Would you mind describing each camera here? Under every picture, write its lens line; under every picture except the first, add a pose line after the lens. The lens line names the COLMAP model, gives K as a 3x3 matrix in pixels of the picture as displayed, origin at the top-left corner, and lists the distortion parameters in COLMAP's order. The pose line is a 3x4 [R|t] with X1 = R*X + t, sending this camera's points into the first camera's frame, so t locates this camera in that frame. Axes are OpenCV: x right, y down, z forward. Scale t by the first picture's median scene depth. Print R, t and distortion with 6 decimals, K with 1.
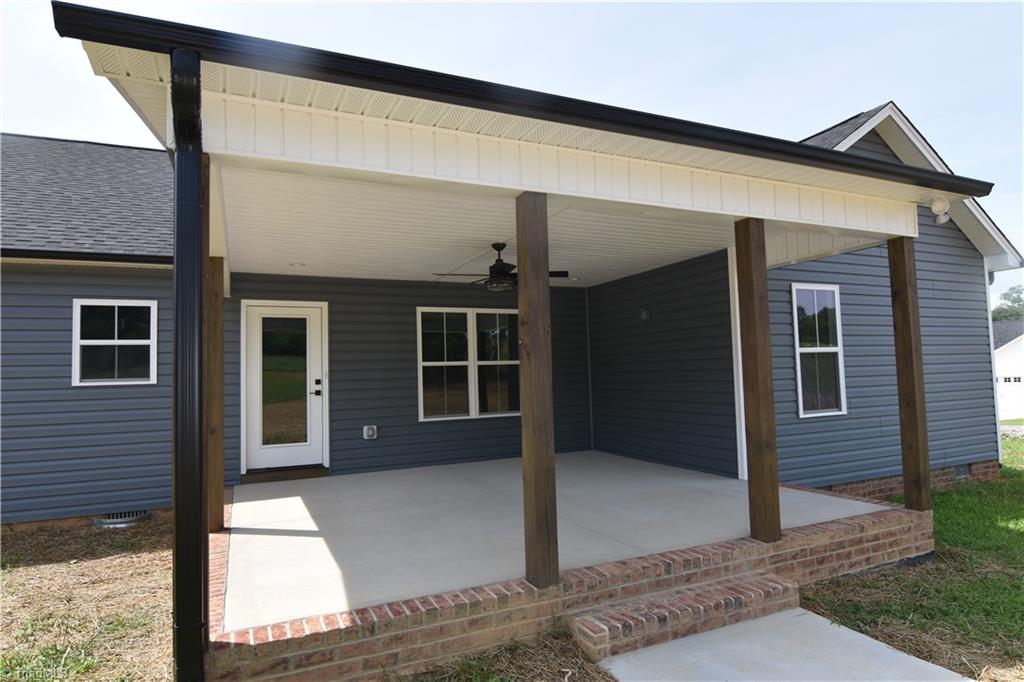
lens RADIAL K [[587.2, 0, 512.9], [0, 587.2, 342.6], [0, 0, 1]] dist [-0.002459, -0.001505]
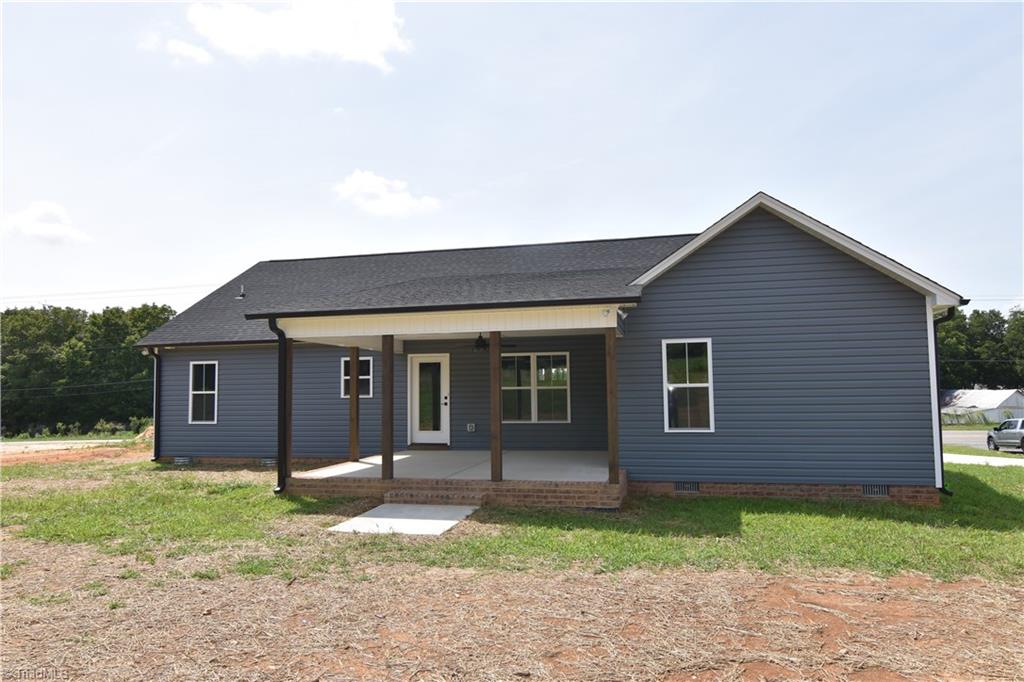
lens RADIAL K [[656.1, 0, 511.4], [0, 656.1, 341.1], [0, 0, 1]] dist [-0.004323, -0.000503]
pose [[0.791097, -0.025864, -0.611144, 1.129699], [0.025592, 0.999630, -0.009178, -0.088321], [0.611155, -0.008380, 0.791467, -0.497135]]
